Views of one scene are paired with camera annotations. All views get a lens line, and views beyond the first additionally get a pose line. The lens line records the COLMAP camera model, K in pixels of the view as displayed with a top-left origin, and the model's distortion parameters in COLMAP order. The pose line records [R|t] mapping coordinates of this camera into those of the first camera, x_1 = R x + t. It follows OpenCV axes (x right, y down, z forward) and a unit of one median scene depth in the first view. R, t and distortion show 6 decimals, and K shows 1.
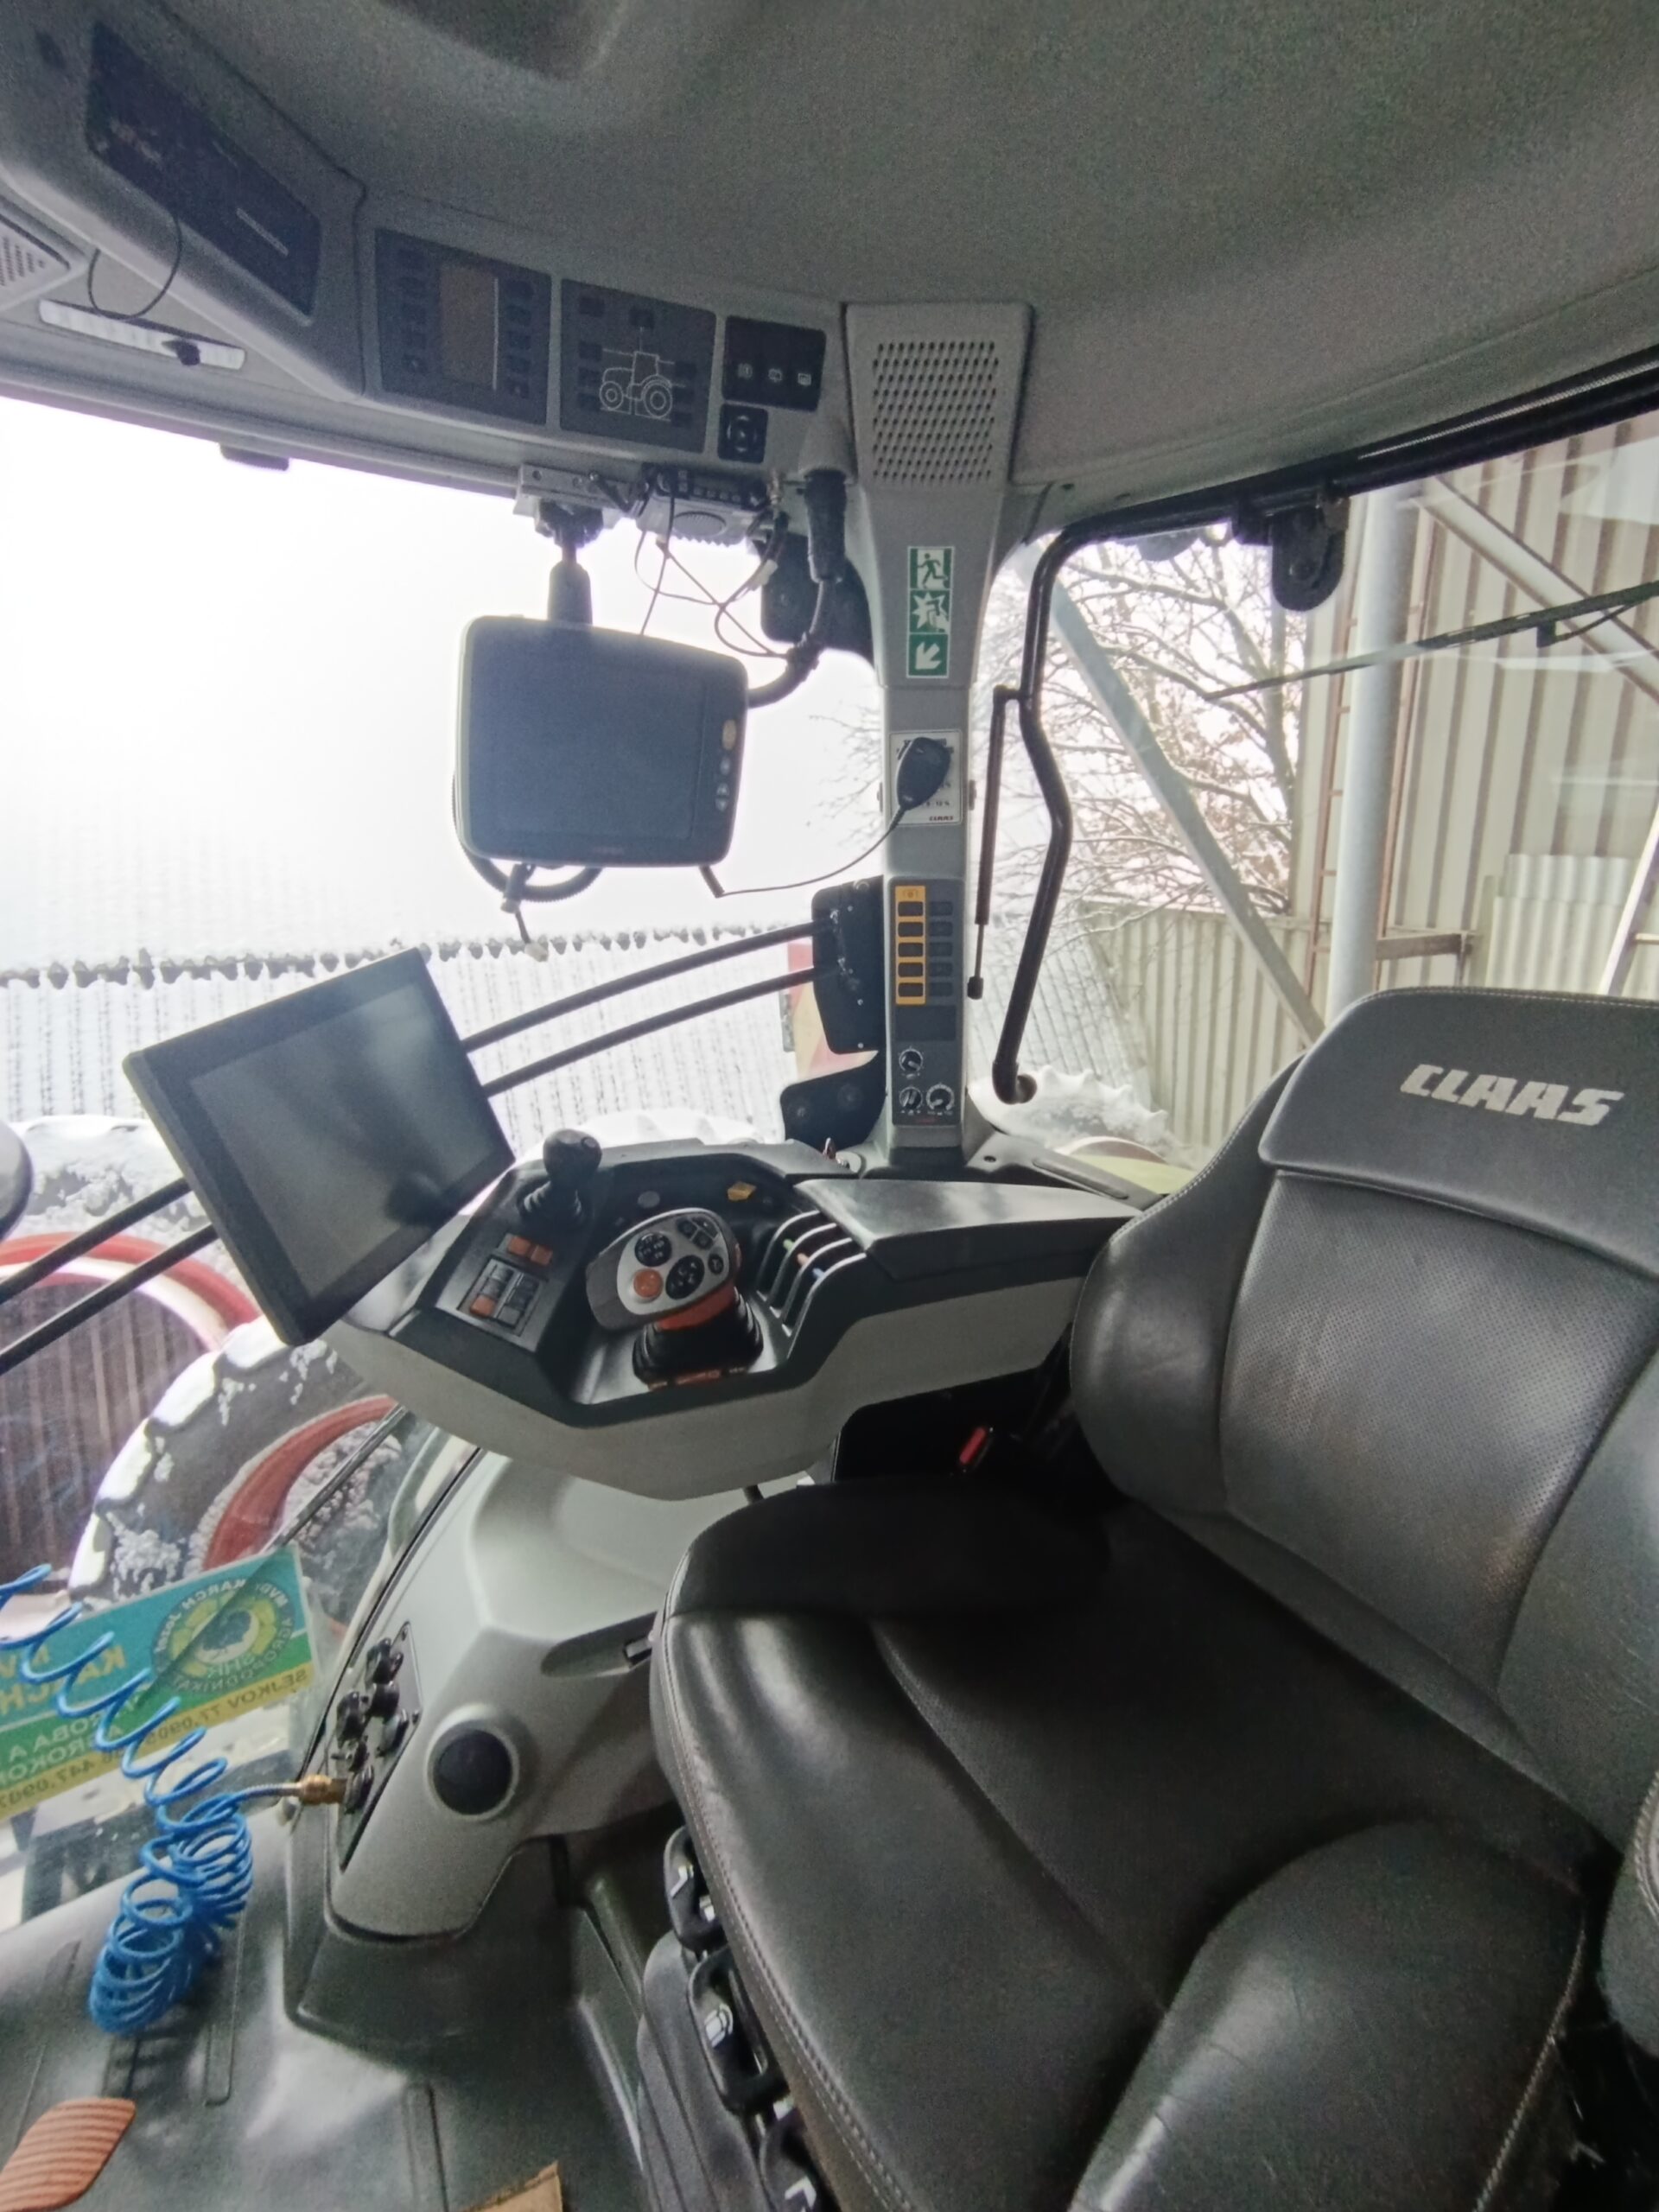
lens RADIAL K [[976.6, 0, 837.9], [0, 976.6, 1127.0], [0, 0, 1]] dist [0.002698, 0.000799]
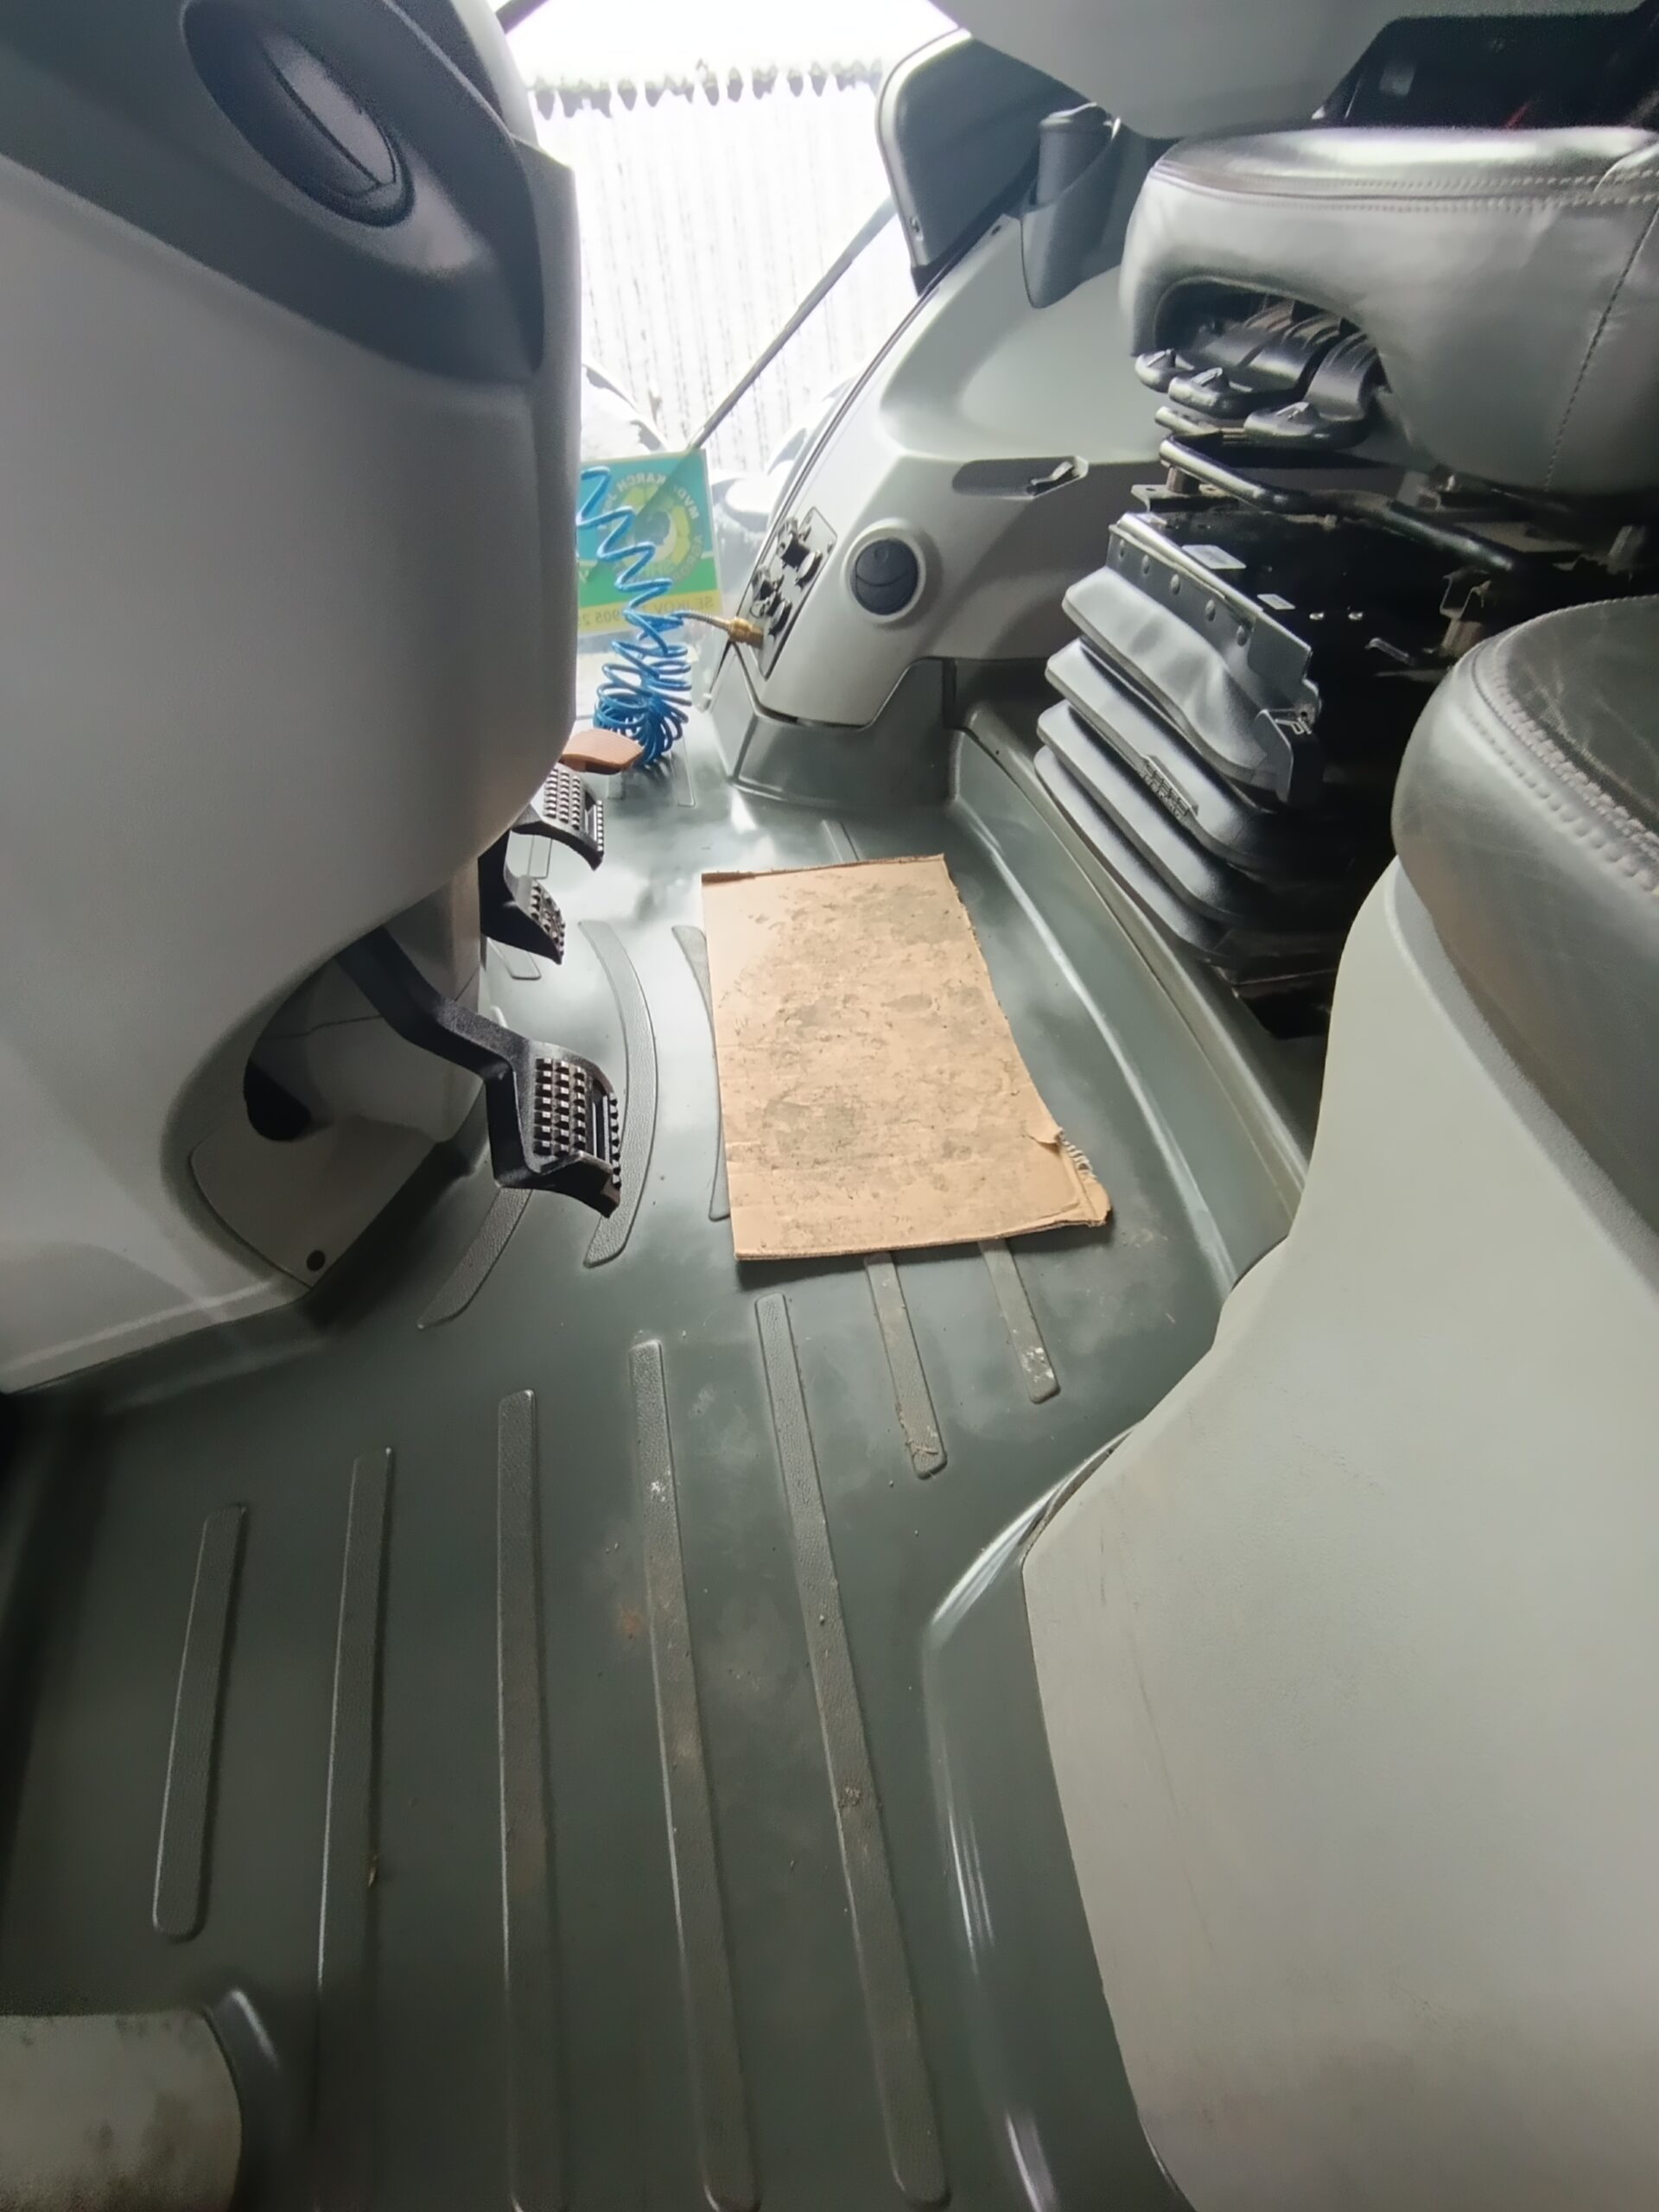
lens RADIAL K [[1009.7, 0, 844.0], [0, 1009.7, 1095.4], [0, 0, 1]] dist [0.012556, 0.000414]
pose [[0.960239, 0.182891, -0.210929, -0.053384], [-0.058065, 0.869849, 0.489889, 0.501813], [0.273073, -0.458163, 0.845883, -0.214095]]
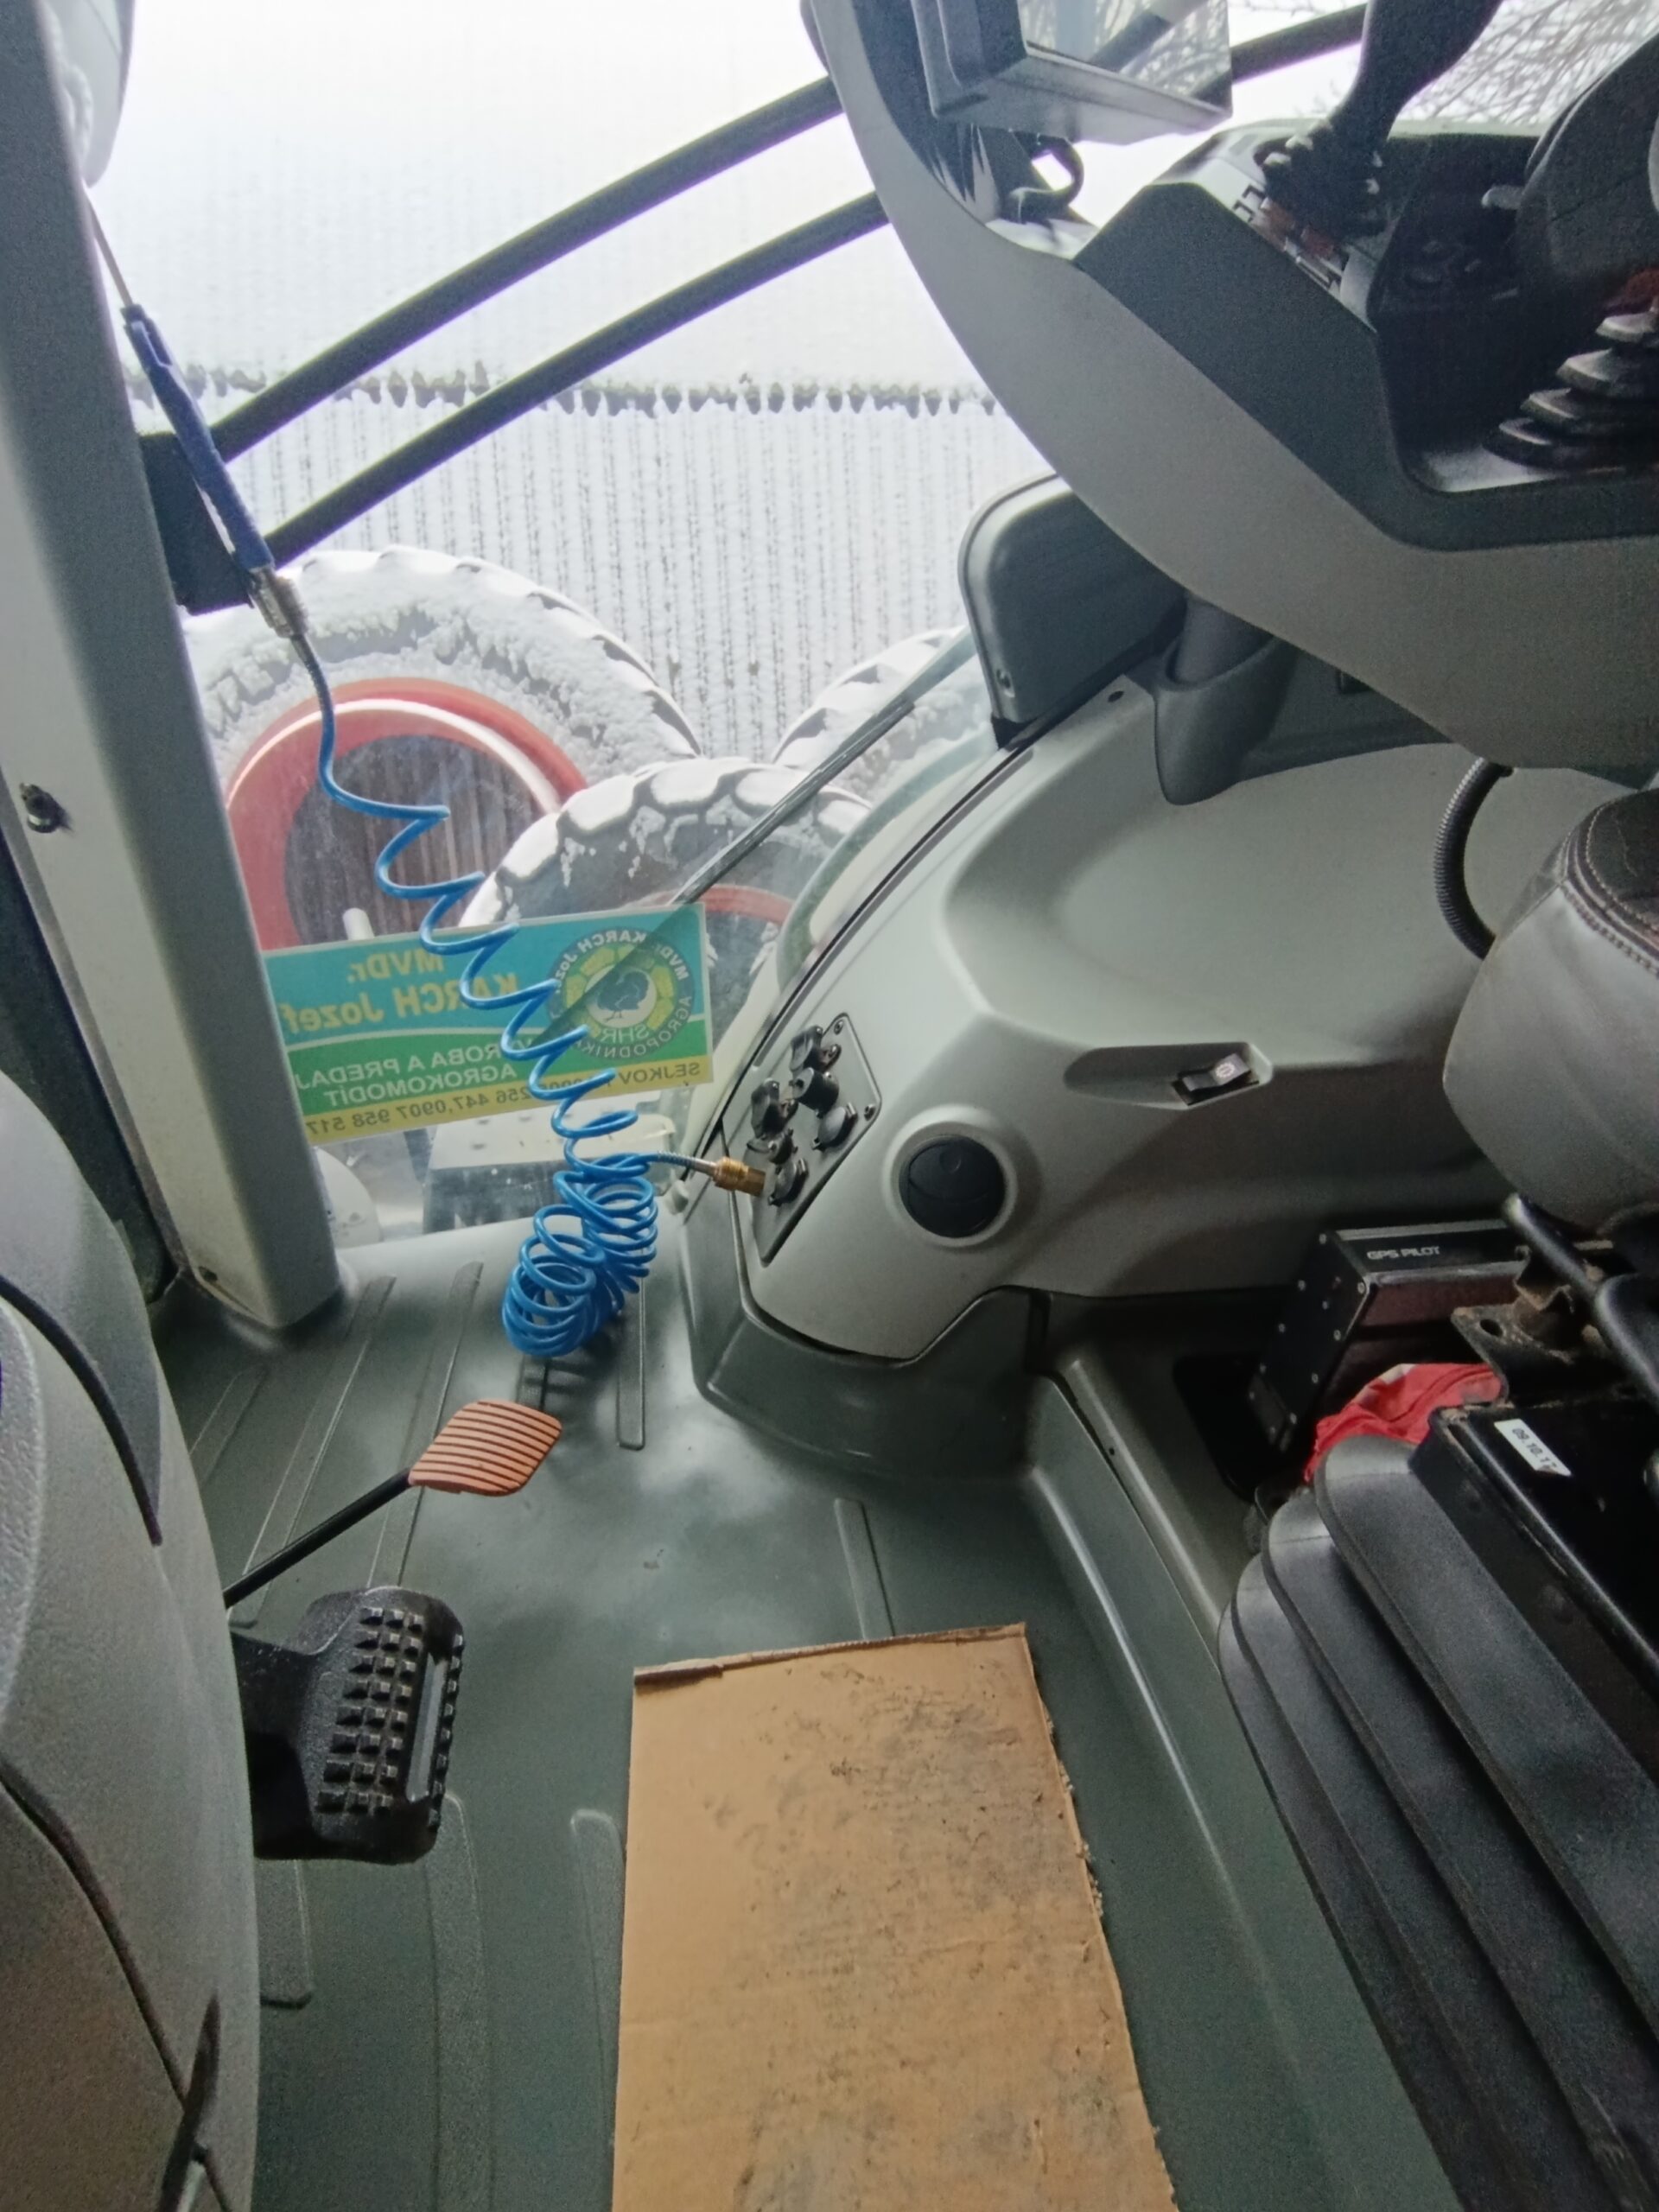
lens RADIAL K [[1006.3, 0, 842.2], [0, 1006.3, 1112.5], [0, 0, 1]] dist [-0.039257, 0.030222]
pose [[0.953072, 0.207573, -0.220379, -0.243805], [-0.117348, 0.924323, 0.363119, 0.283191], [0.279075, -0.320218, 0.905305, 0.257515]]
